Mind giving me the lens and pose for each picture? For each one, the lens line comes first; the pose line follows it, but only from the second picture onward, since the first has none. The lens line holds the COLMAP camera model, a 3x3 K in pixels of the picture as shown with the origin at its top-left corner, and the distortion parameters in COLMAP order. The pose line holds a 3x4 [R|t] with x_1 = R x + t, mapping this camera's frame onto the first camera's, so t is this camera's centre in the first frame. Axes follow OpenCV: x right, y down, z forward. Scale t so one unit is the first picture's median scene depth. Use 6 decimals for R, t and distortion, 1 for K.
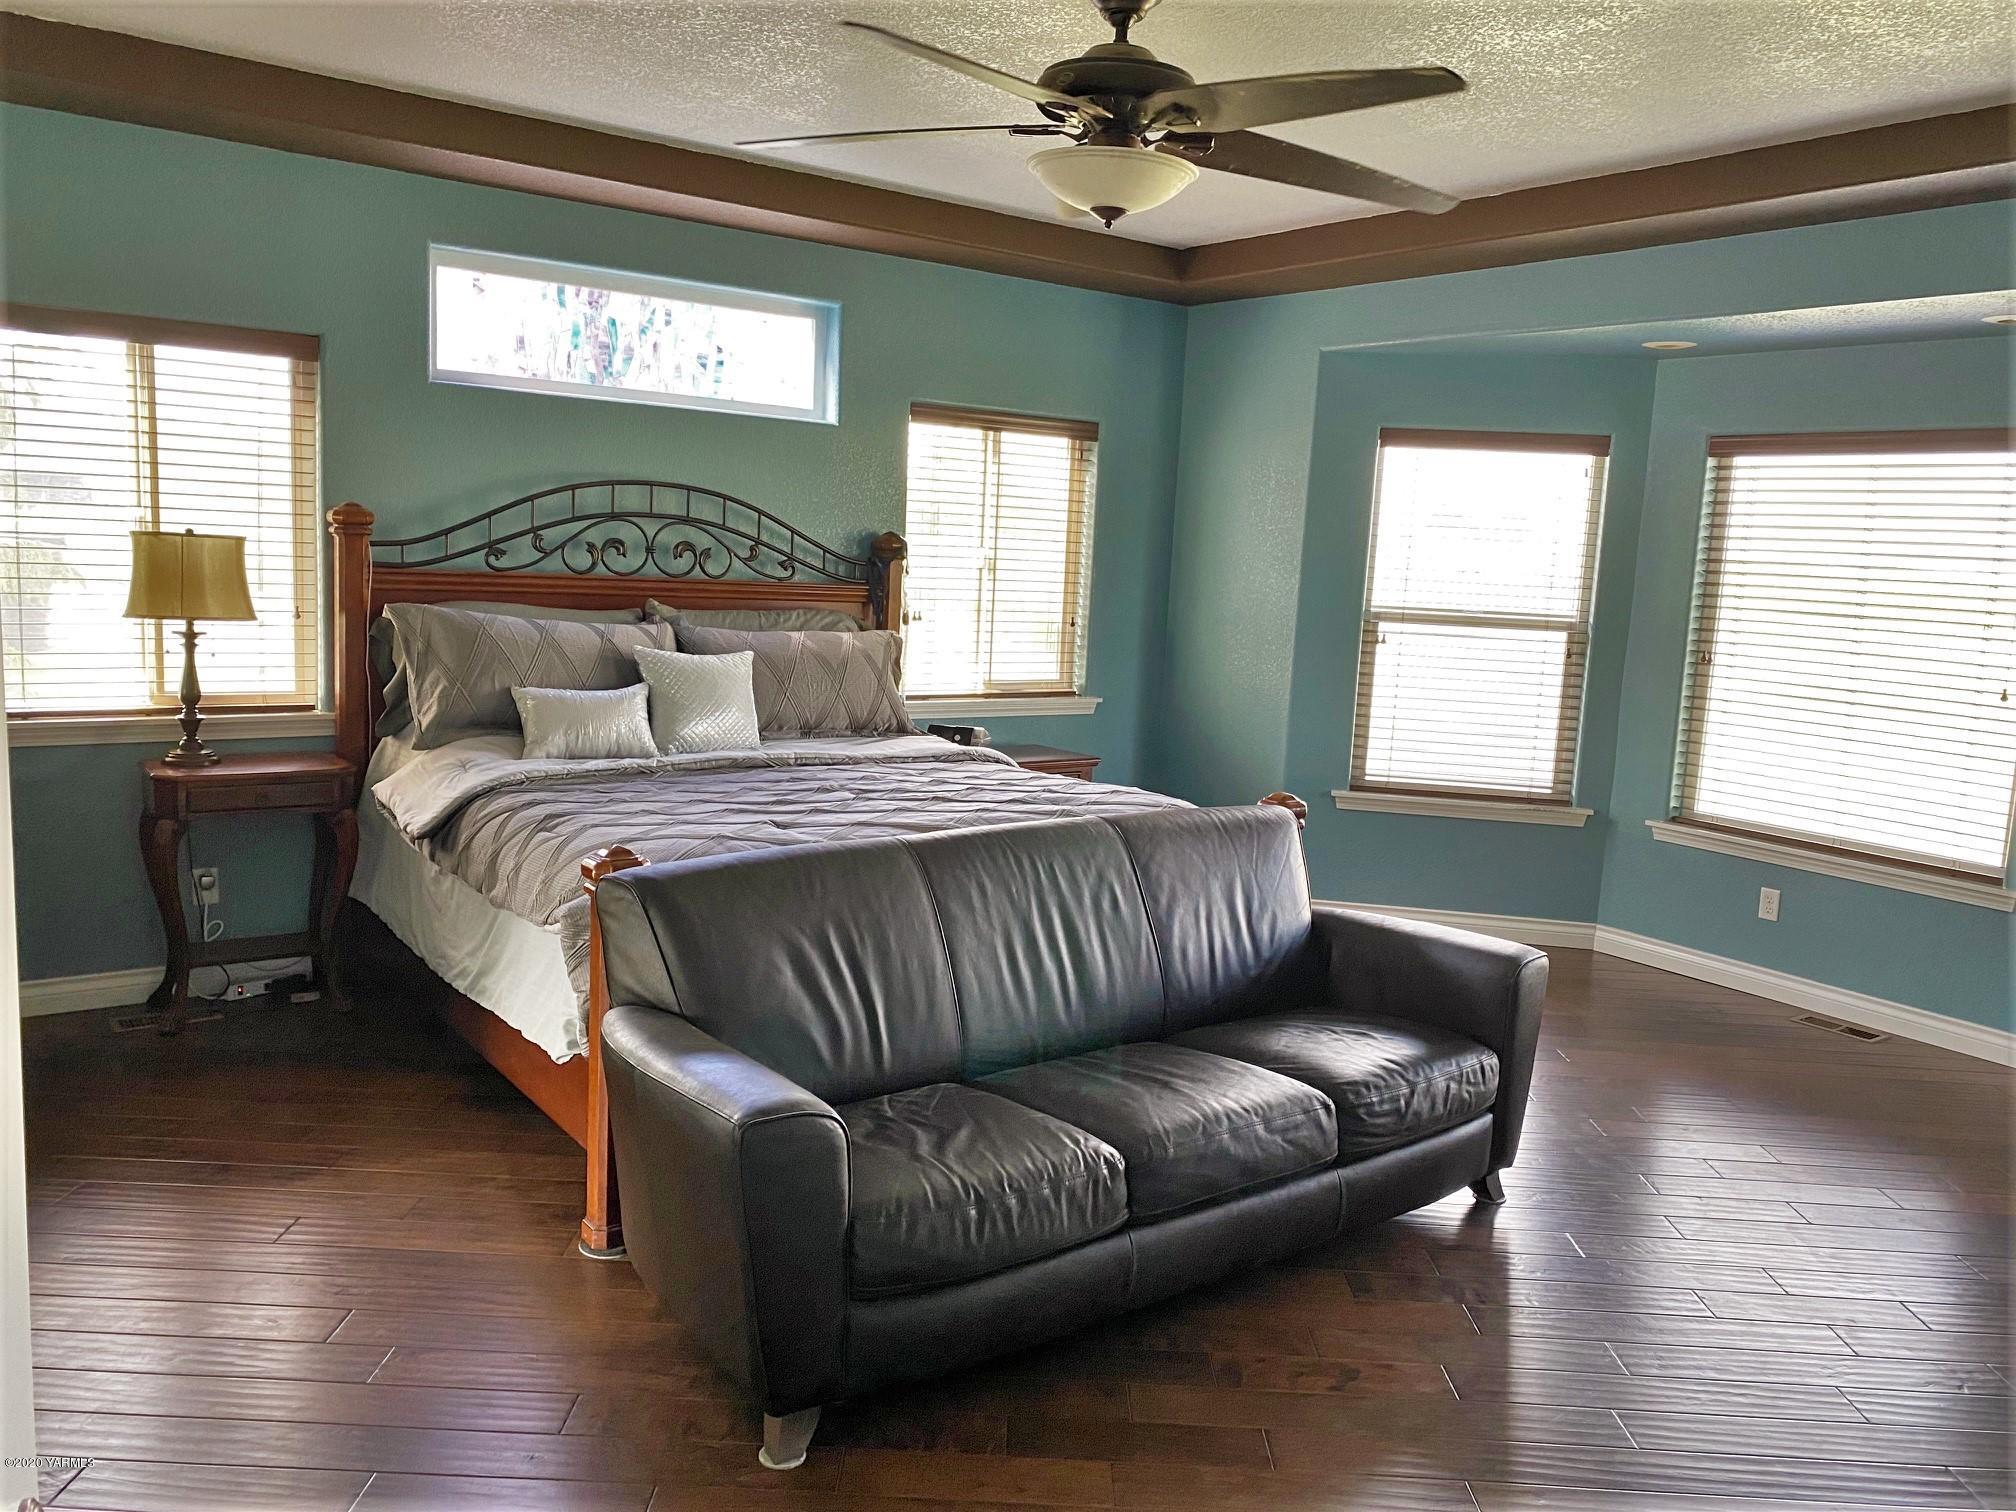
lens RADIAL K [[1521.6, 0, 1008.0], [0, 1521.6, 756.0], [0, 0, 1]] dist [-0.034211, 0.000016]
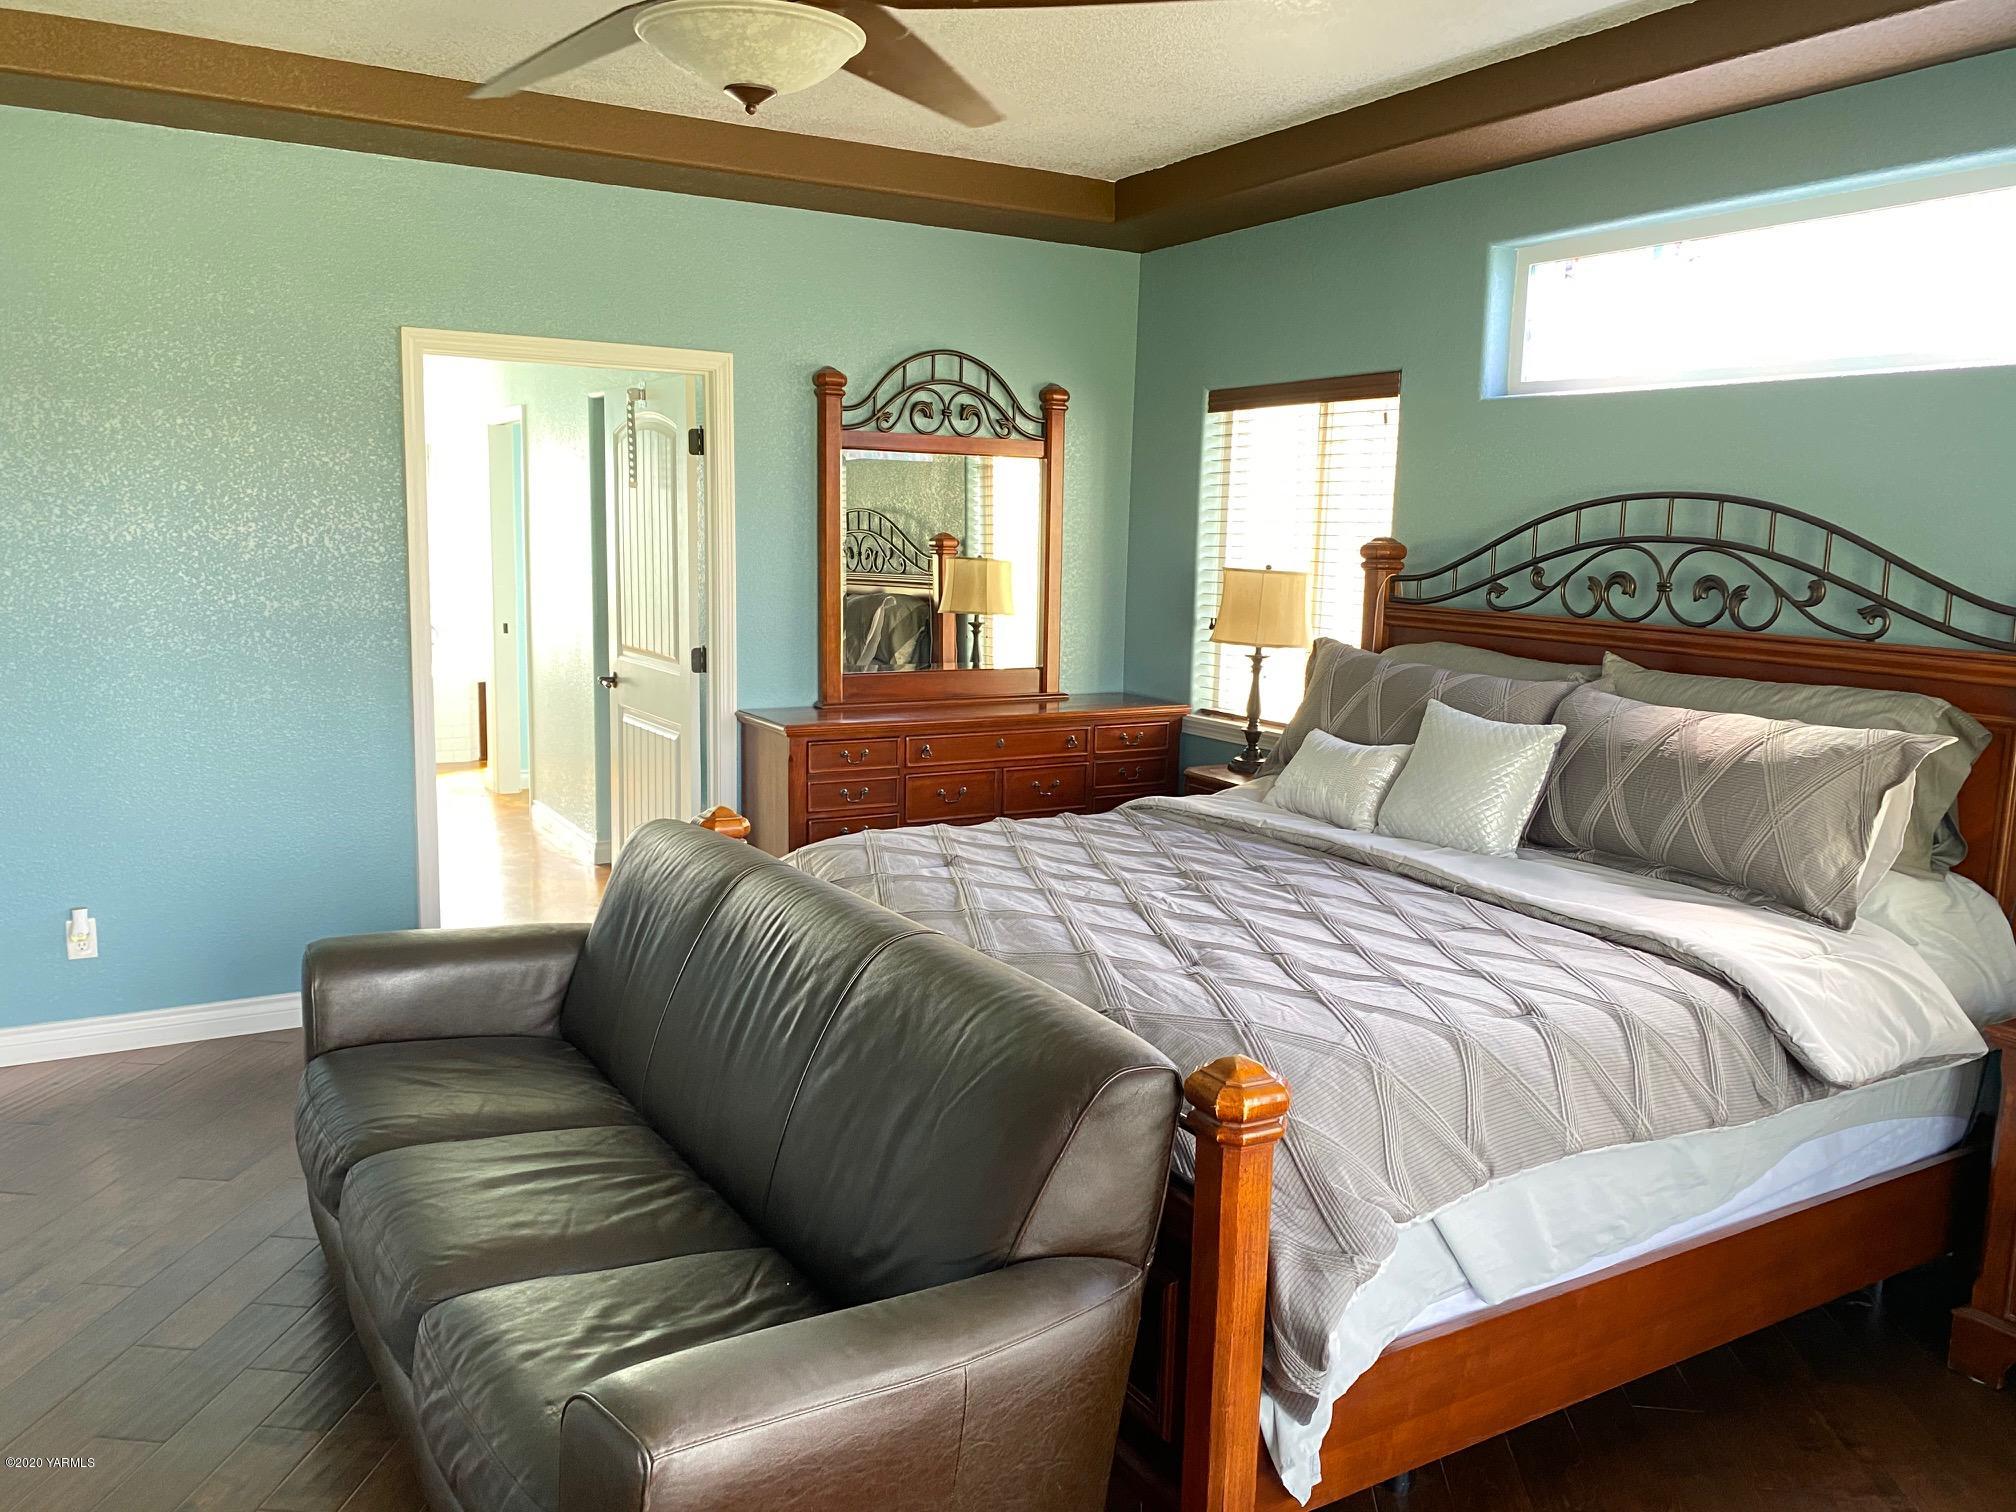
lens RADIAL K [[1521.6, 0, 1008.0], [0, 1521.6, 756.0], [0, 0, 1]] dist [-0.034211, 0.000016]
pose [[-0.097941, 0.097286, -0.990426, 0.533268], [-0.156195, 0.981374, 0.111843, -0.092322], [0.982858, 0.165653, -0.080922, 0.794270]]
